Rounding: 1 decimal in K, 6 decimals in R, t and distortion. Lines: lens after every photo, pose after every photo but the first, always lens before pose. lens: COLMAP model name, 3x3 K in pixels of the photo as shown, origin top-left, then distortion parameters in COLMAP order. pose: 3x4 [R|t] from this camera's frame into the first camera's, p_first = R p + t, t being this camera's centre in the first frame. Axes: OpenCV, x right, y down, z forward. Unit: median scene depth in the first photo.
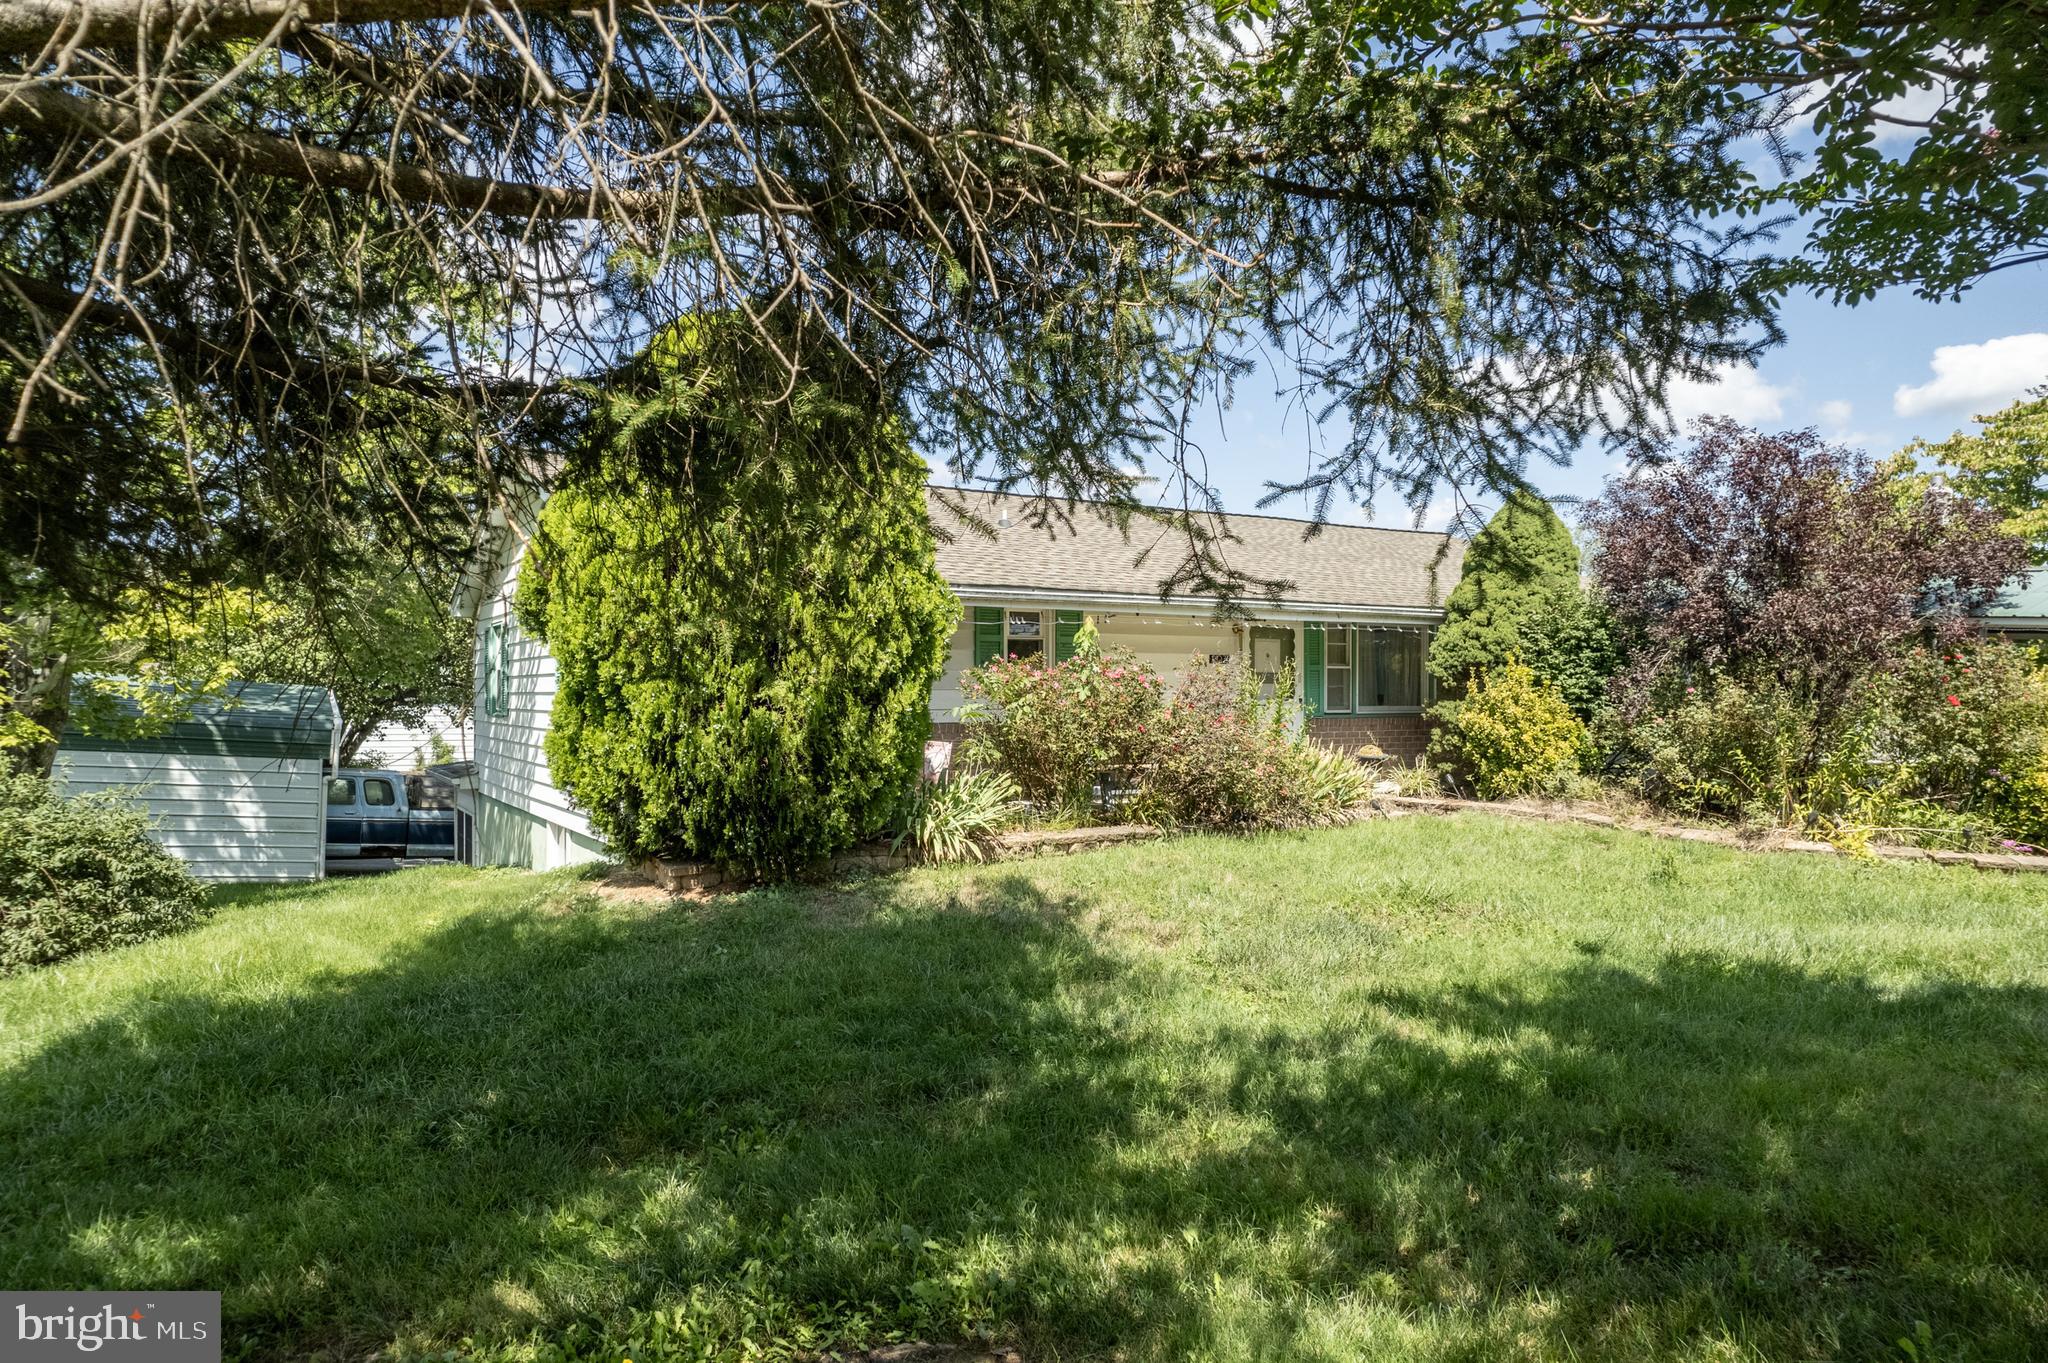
lens RADIAL K [[1301.9, 0, 1029.7], [0, 1301.9, 680.4], [0, 0, 1]] dist [-0.074693, 0.065156]
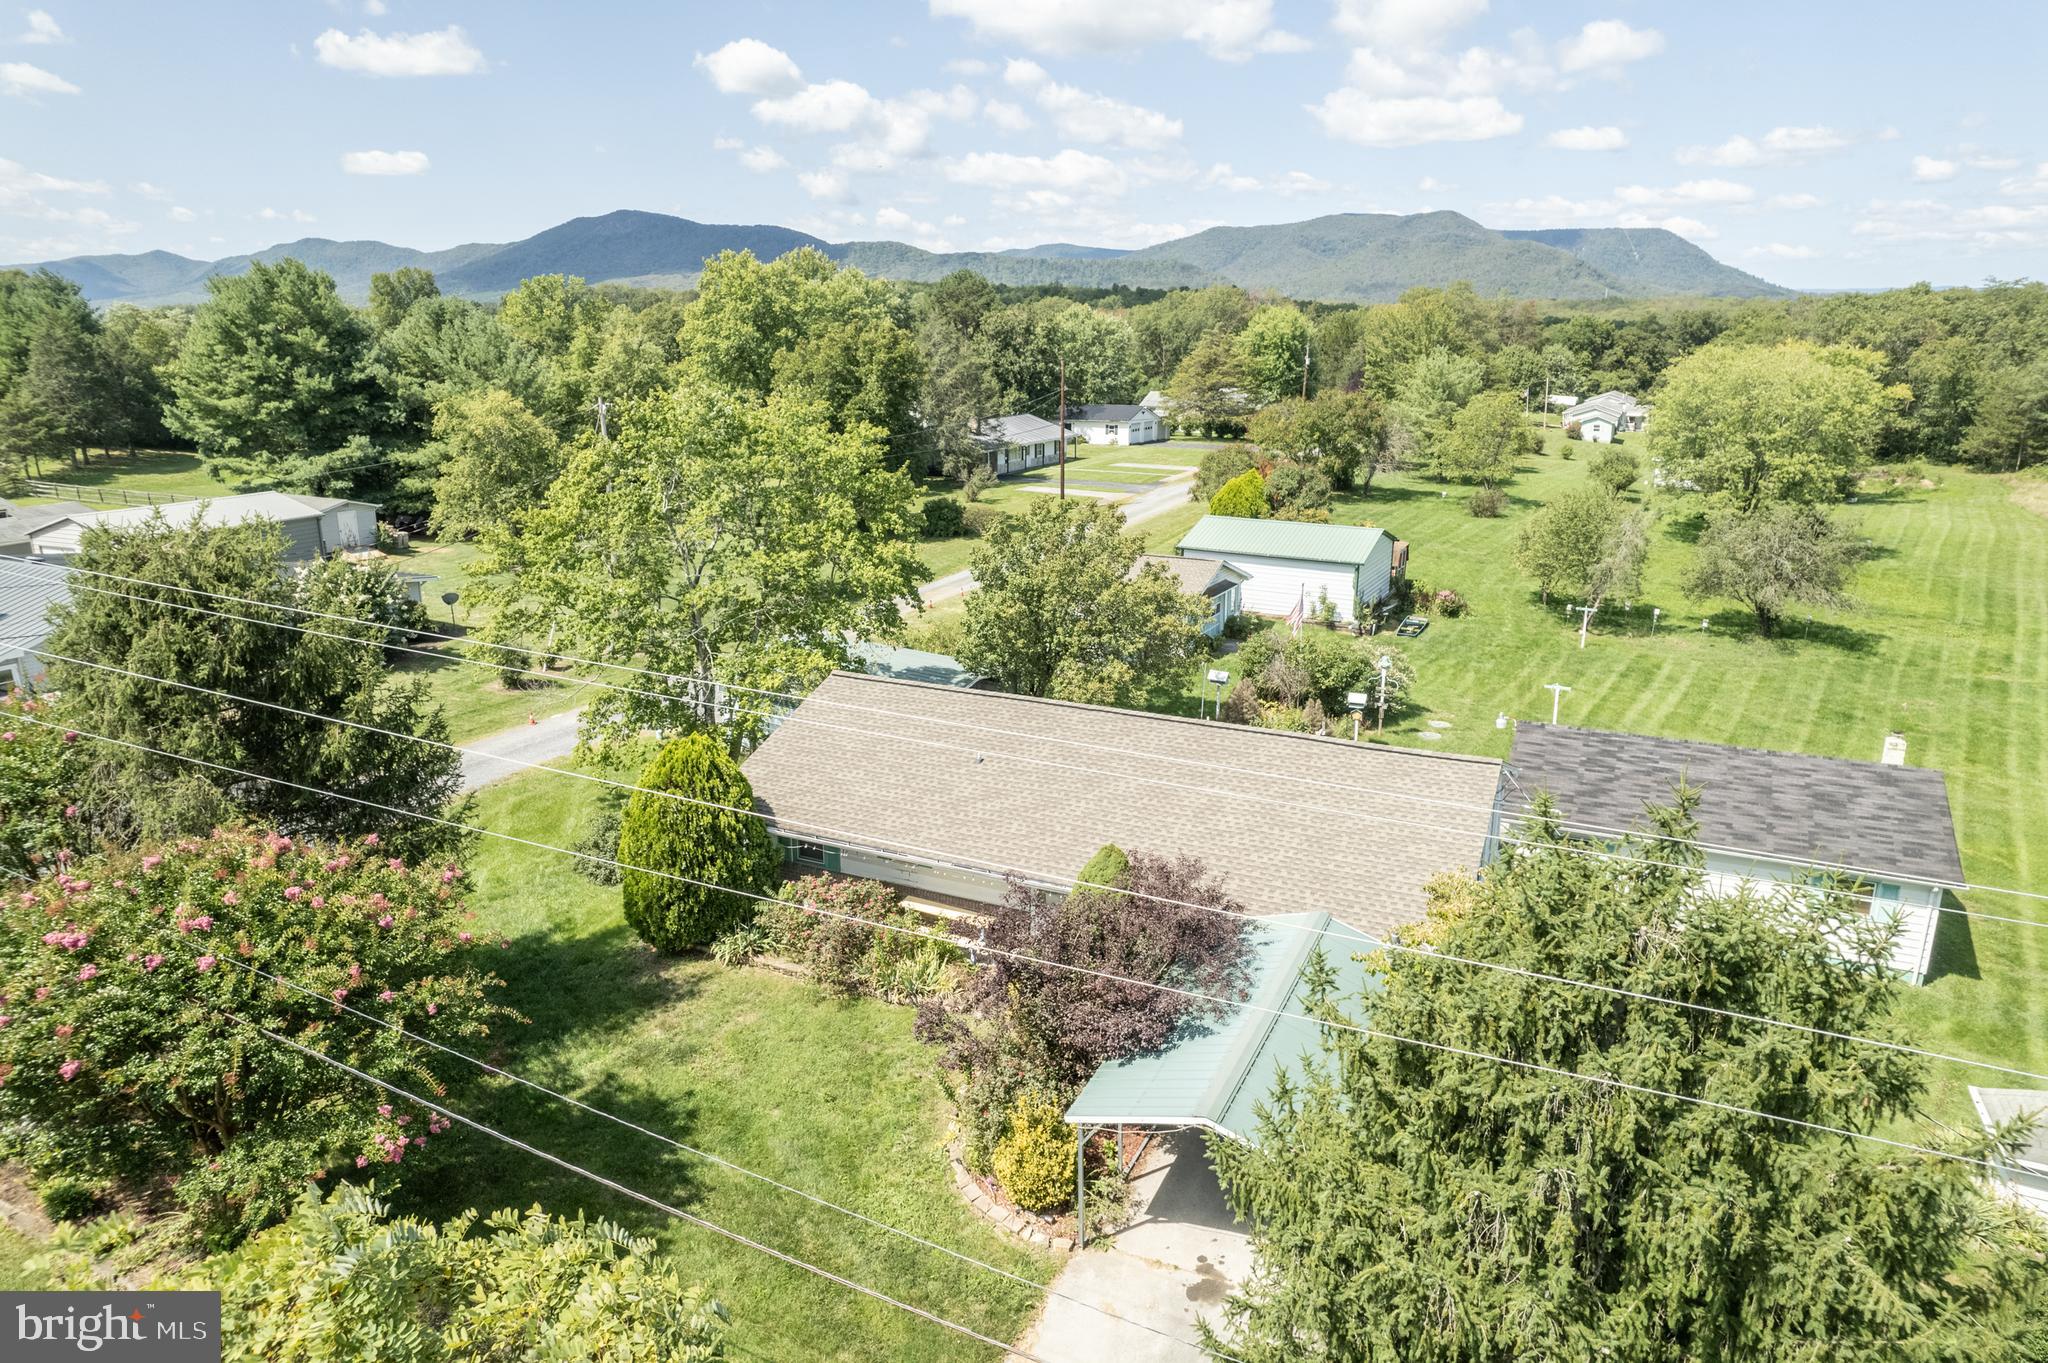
lens RADIAL K [[1301.9, 0, 1035.8], [0, 1301.9, 682.4], [0, 0, 1]] dist [-0.074693, 0.065156]
pose [[0.538769, 0.226538, -0.811424, 3.702640], [0.004786, 0.962329, 0.271847, -1.815193], [0.842440, -0.150346, 0.517389, 0.404183]]
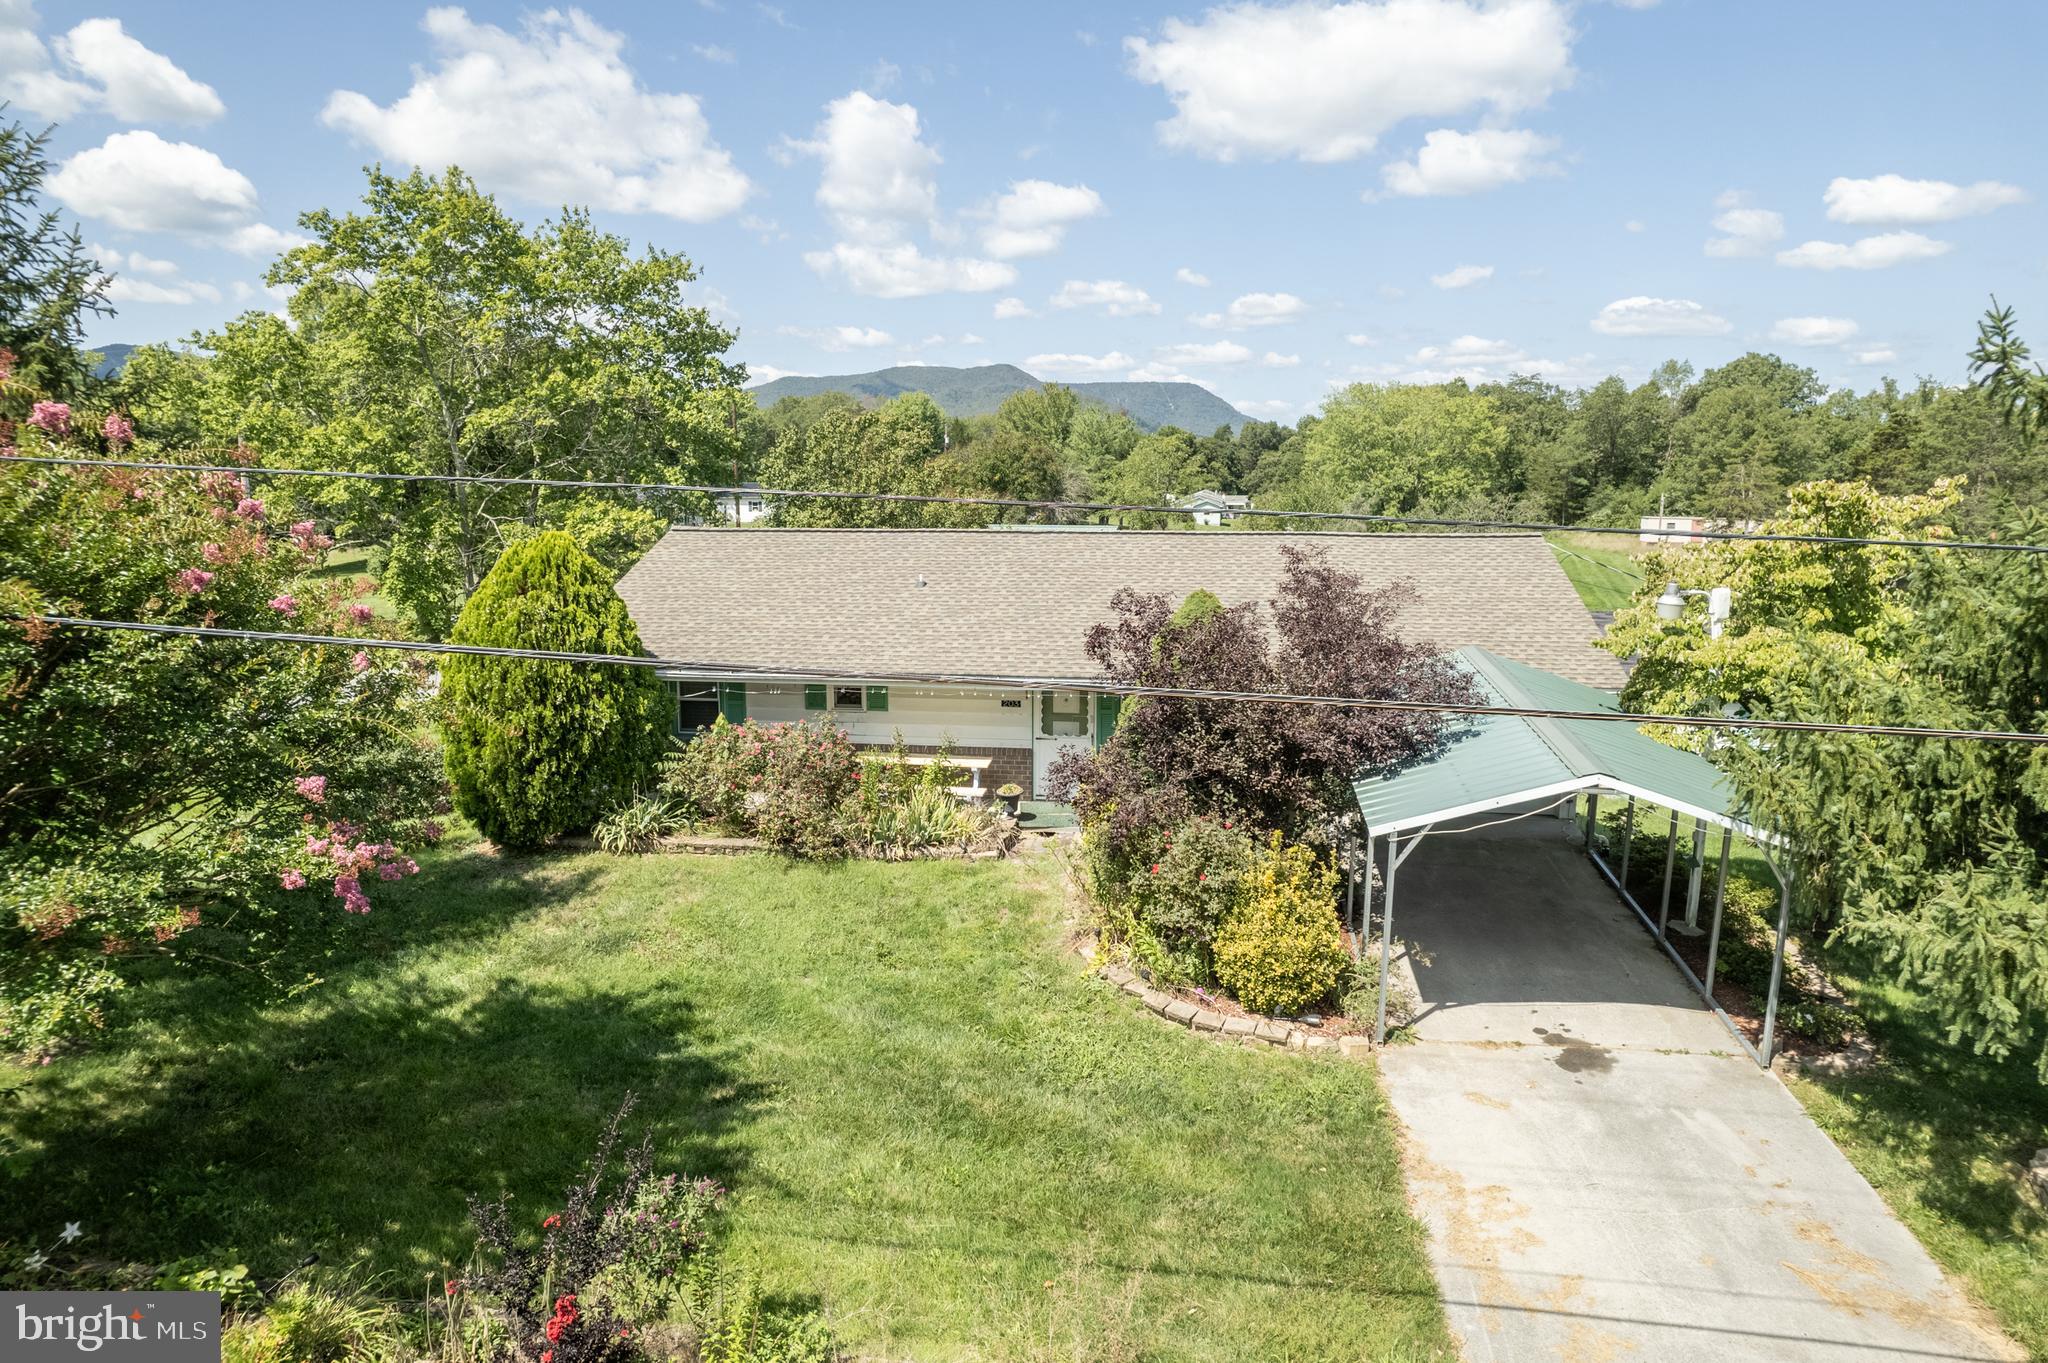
lens RADIAL K [[1301.9, 0, 1034.5], [0, 1301.9, 679.2], [0, 0, 1]] dist [-0.074693, 0.065156]
pose [[0.775054, 0.101717, -0.623654, 2.409613], [0.002289, 0.986501, 0.163742, -0.632284], [0.631890, -0.128336, 0.764359, 0.027661]]
